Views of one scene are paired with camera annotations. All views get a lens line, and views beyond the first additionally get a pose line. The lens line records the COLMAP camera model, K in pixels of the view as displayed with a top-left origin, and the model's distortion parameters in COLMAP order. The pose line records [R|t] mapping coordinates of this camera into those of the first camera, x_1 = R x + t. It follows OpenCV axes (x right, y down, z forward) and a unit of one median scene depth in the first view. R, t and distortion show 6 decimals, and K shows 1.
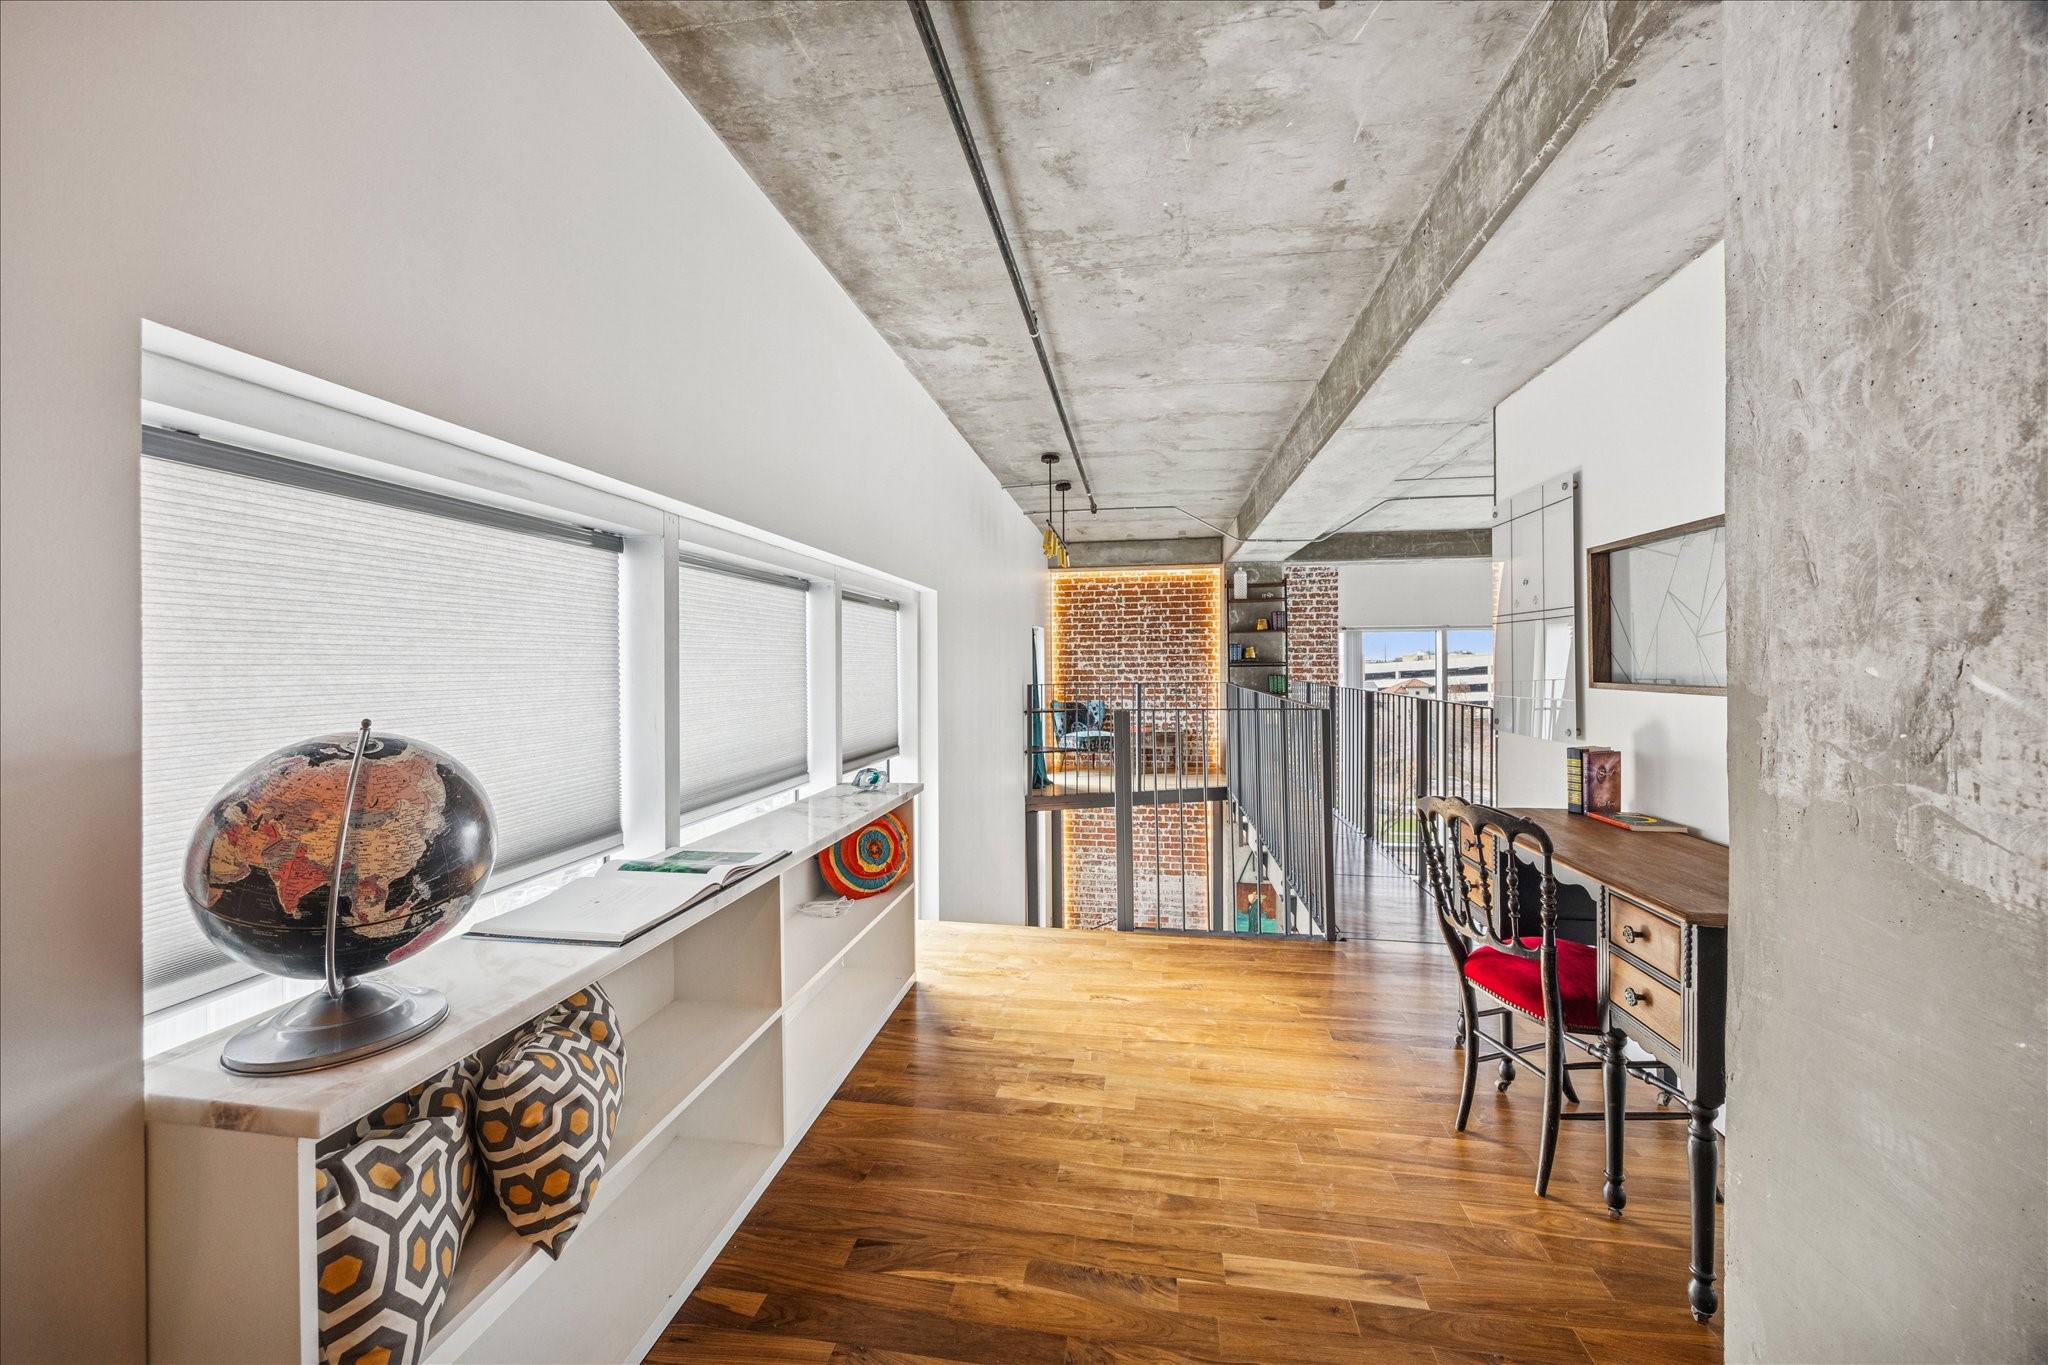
lens RADIAL K [[795.2, 0, 1001.2], [0, 795.2, 654.4], [0, 0, 1]] dist [-0.005494, 0.000332]
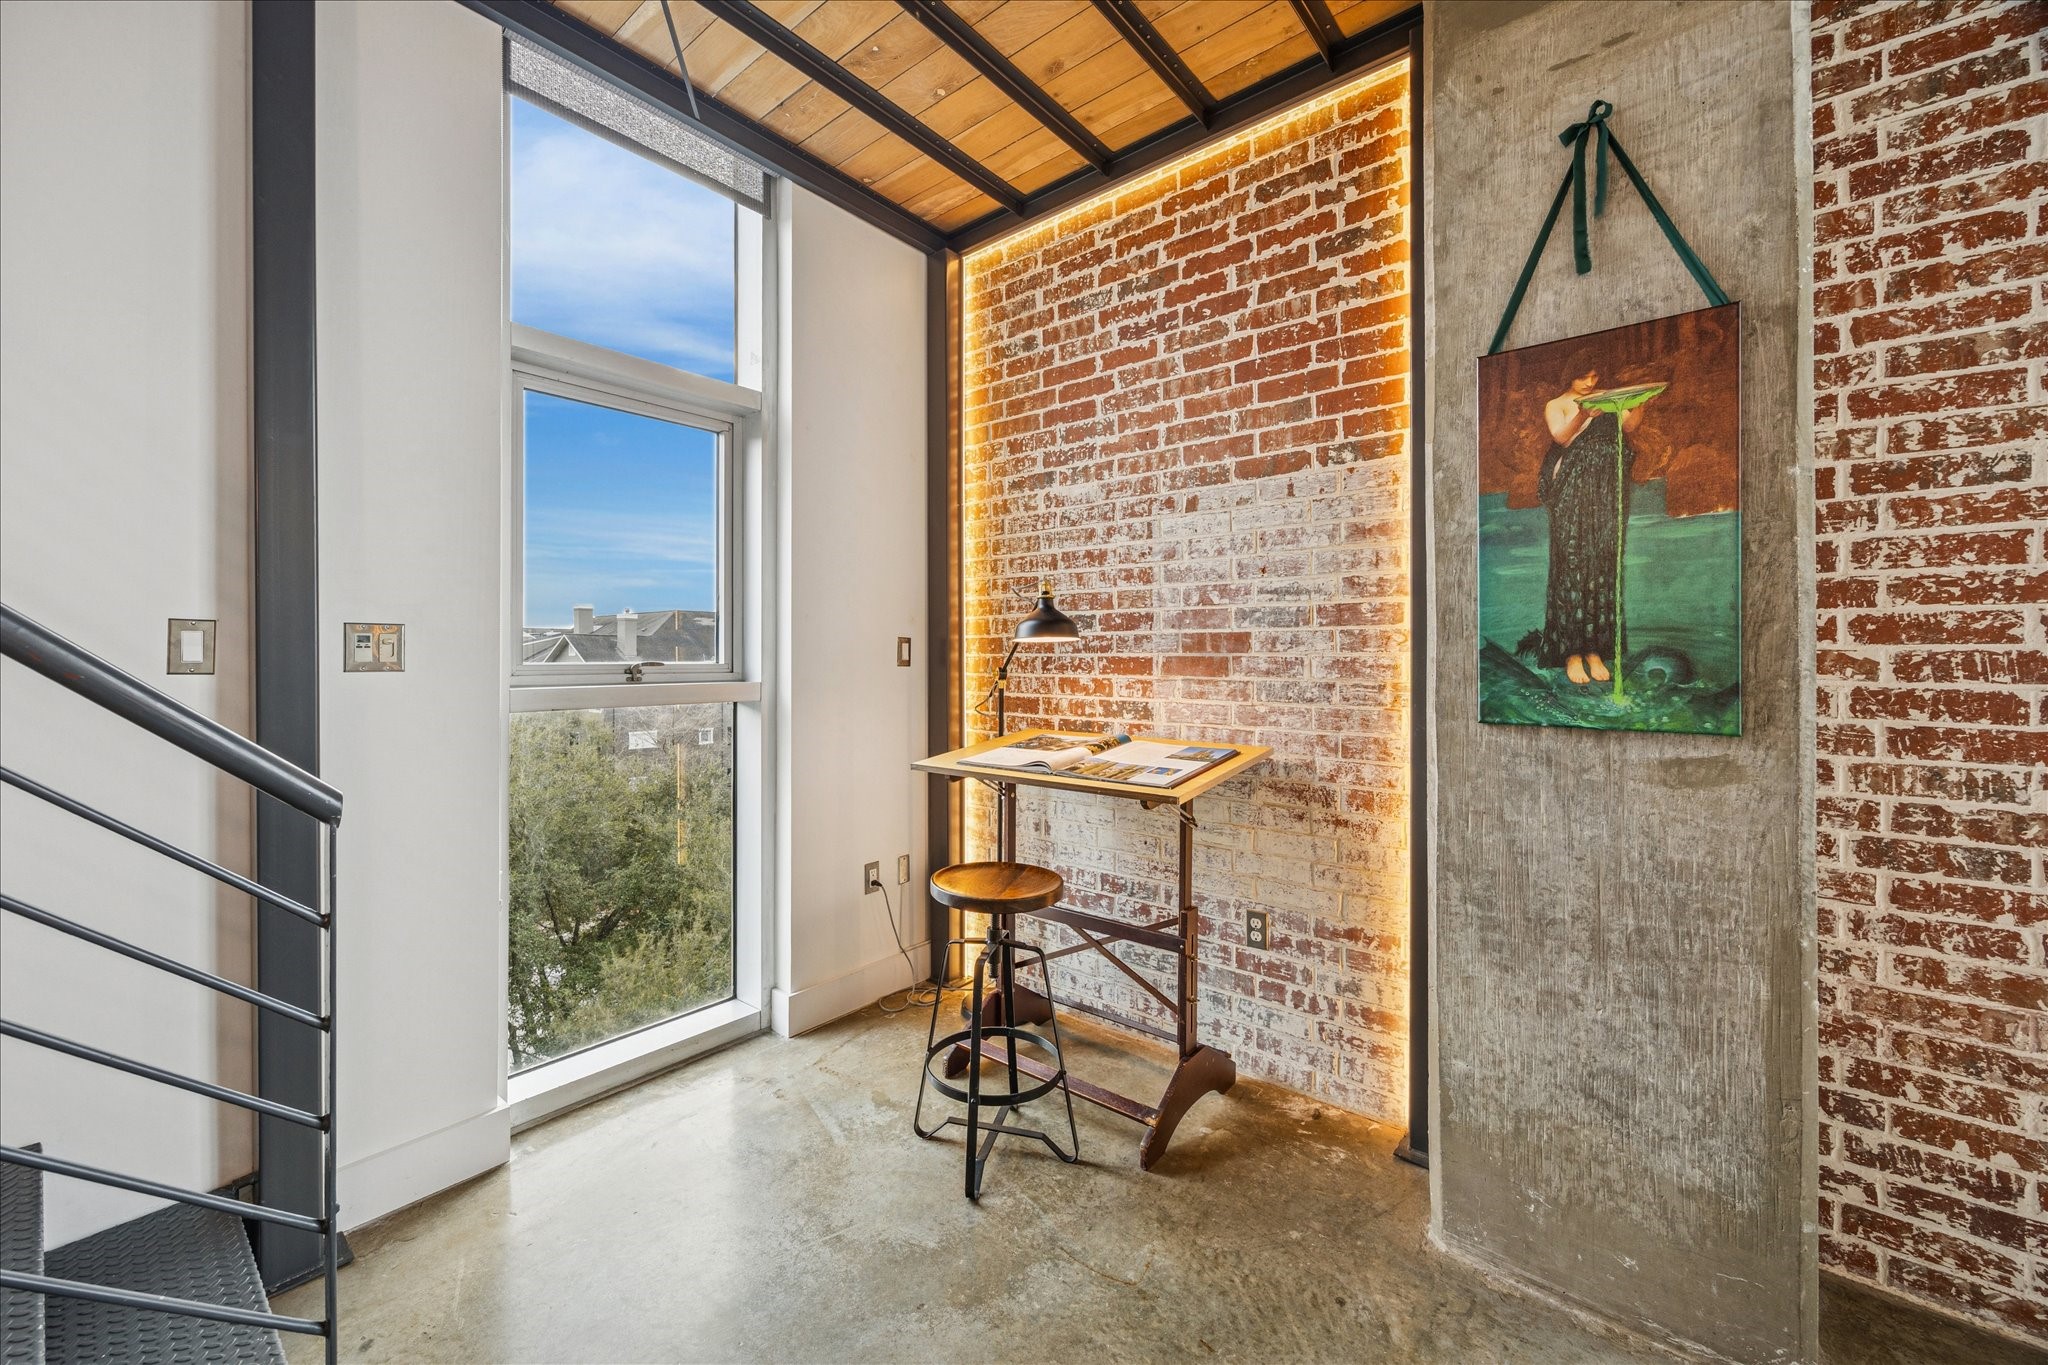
lens RADIAL K [[795.2, 0, 1001.2], [0, 795.2, 654.4], [0, 0, 1]] dist [-0.005494, 0.000332]
pose [[0.865978, 0.004093, -0.500066, 0.275027], [-0.001623, 0.999984, 0.005374, 0.338941], [0.500080, -0.003842, 0.865971, 0.722746]]
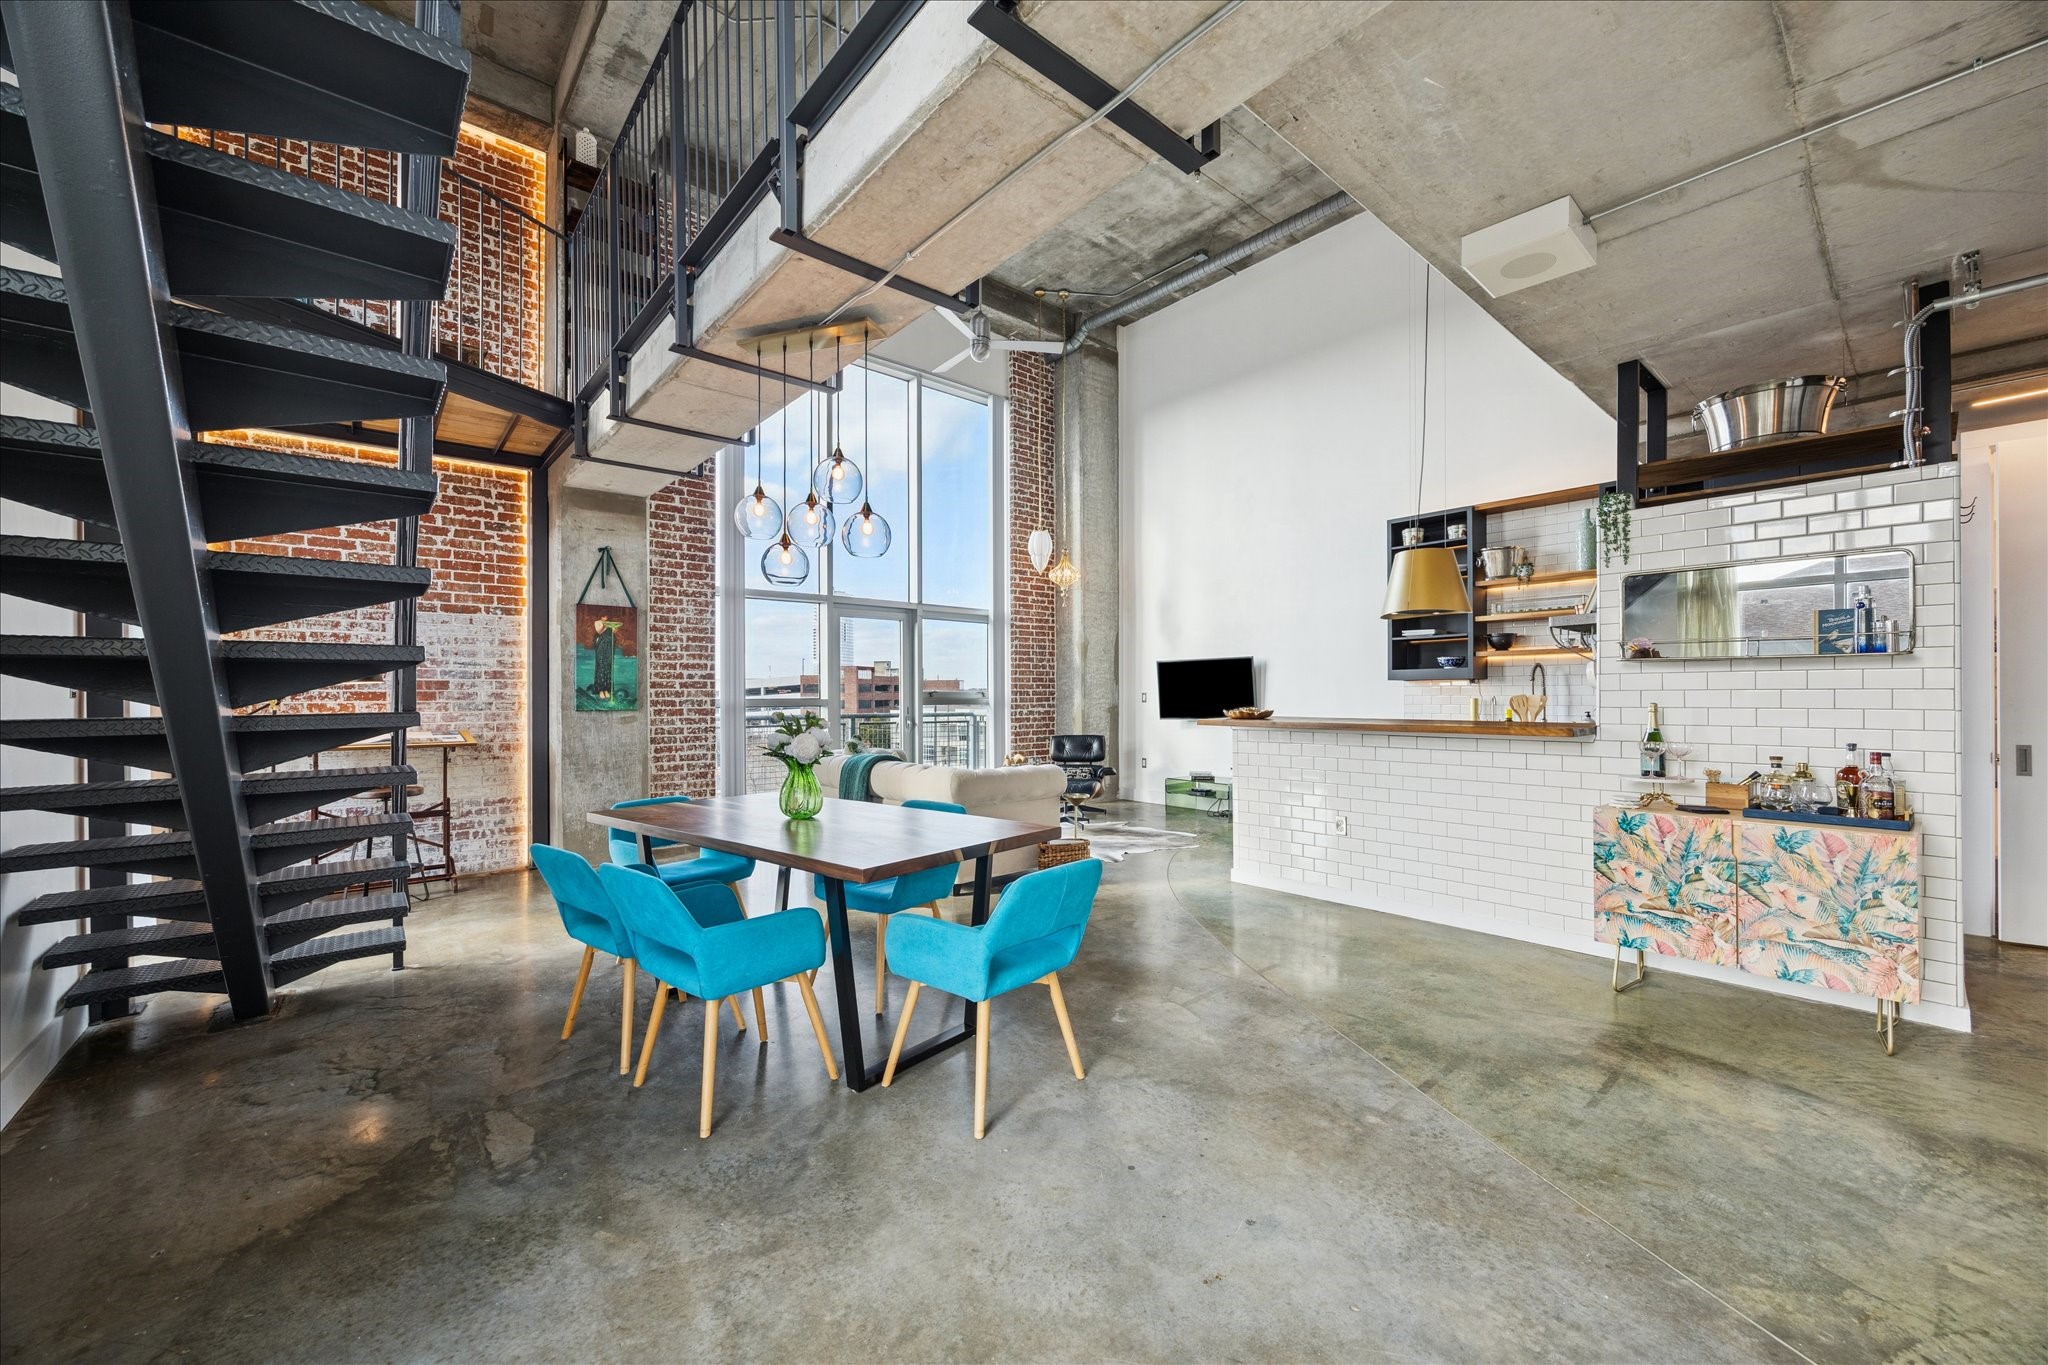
lens RADIAL K [[782.6, 0, 1025.8], [0, 782.6, 694.2], [0, 0, 1]] dist [0.001463, 0.000218]
pose [[0.631514, 0.004347, 0.775353, 0.021301], [-0.006073, 0.999981, -0.000660, 0.340745], [-0.775341, -0.004292, 0.631528, 0.266393]]
